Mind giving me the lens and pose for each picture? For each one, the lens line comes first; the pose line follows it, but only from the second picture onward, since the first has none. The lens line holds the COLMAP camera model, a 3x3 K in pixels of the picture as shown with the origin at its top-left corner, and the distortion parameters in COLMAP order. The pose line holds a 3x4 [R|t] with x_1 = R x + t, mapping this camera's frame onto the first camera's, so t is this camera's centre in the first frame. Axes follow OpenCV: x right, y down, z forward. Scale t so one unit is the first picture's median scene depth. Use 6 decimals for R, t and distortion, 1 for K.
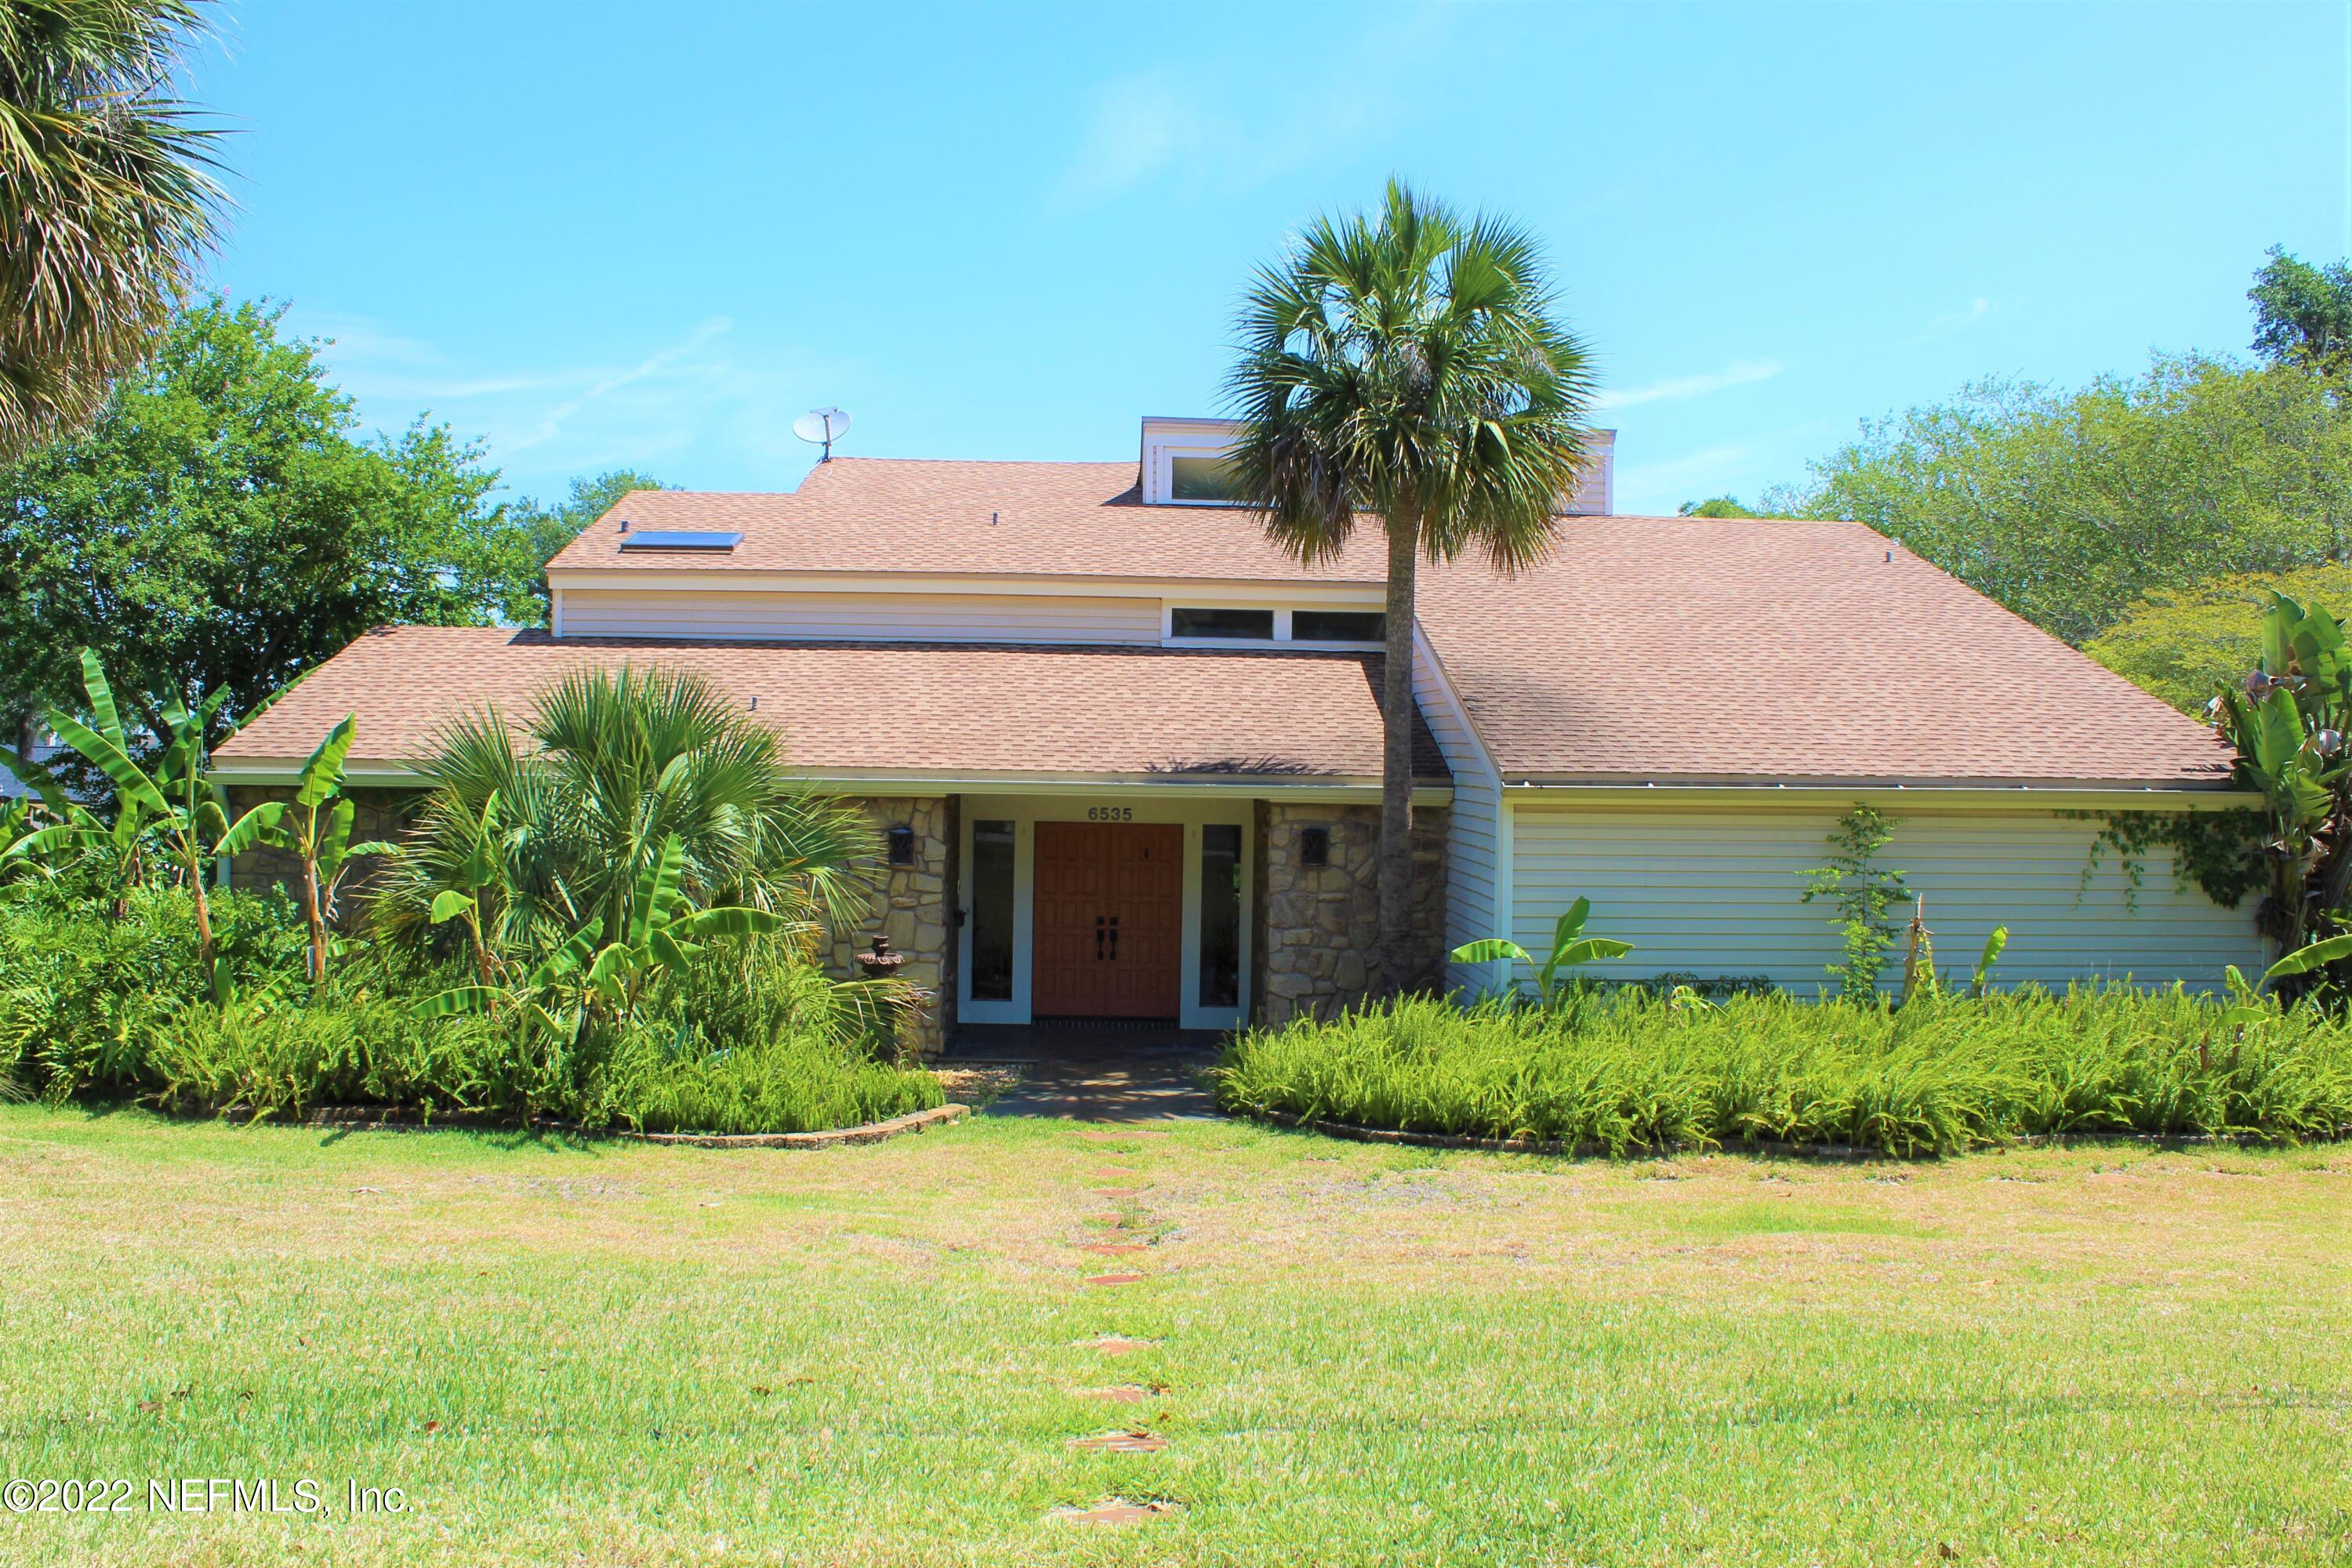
lens RADIAL K [[1988.4, 0, 1173.3], [0, 1988.4, 793.5], [0, 0, 1]] dist [-0.168374, 0.144592]
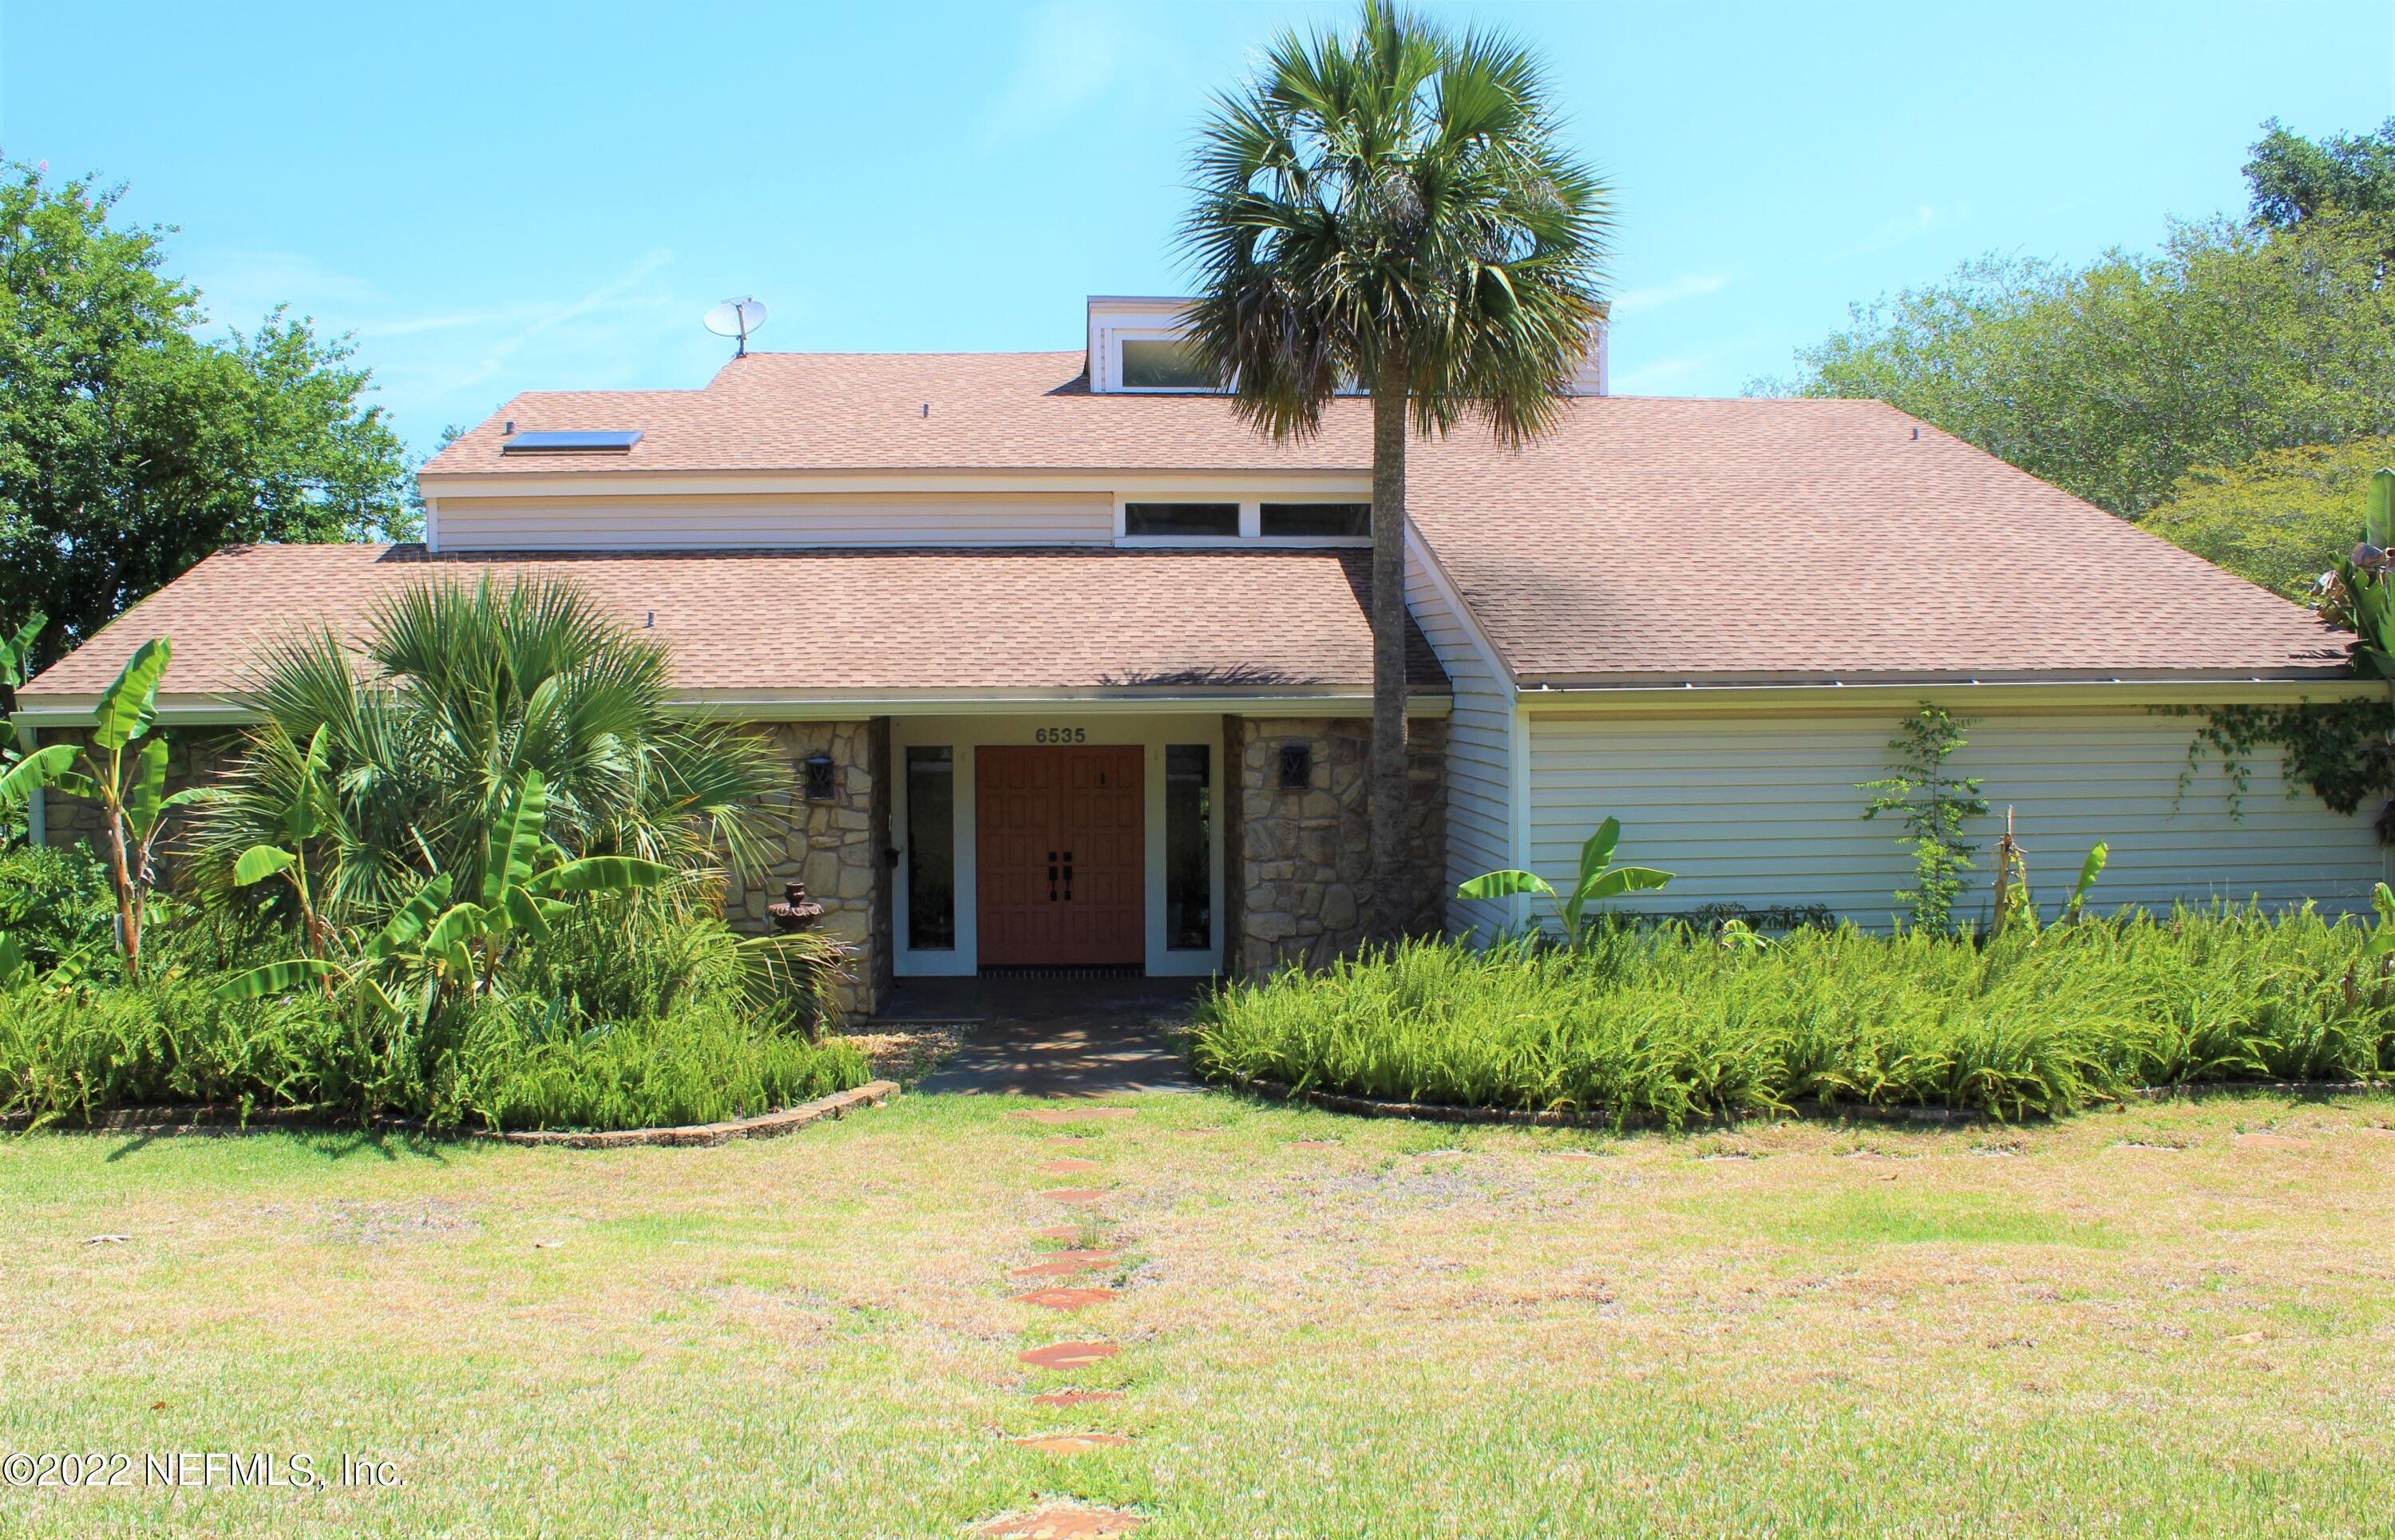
lens RADIAL K [[1288.8, 0, 1185.4], [0, 1288.8, 759.5], [0, 0, 1]] dist [-0.027295, -0.001238]
pose [[0.998931, -0.023568, 0.039757, 0.000597], [0.022919, 0.999598, 0.016710, 0.013037], [-0.040134, -0.015781, 0.999070, 0.440098]]
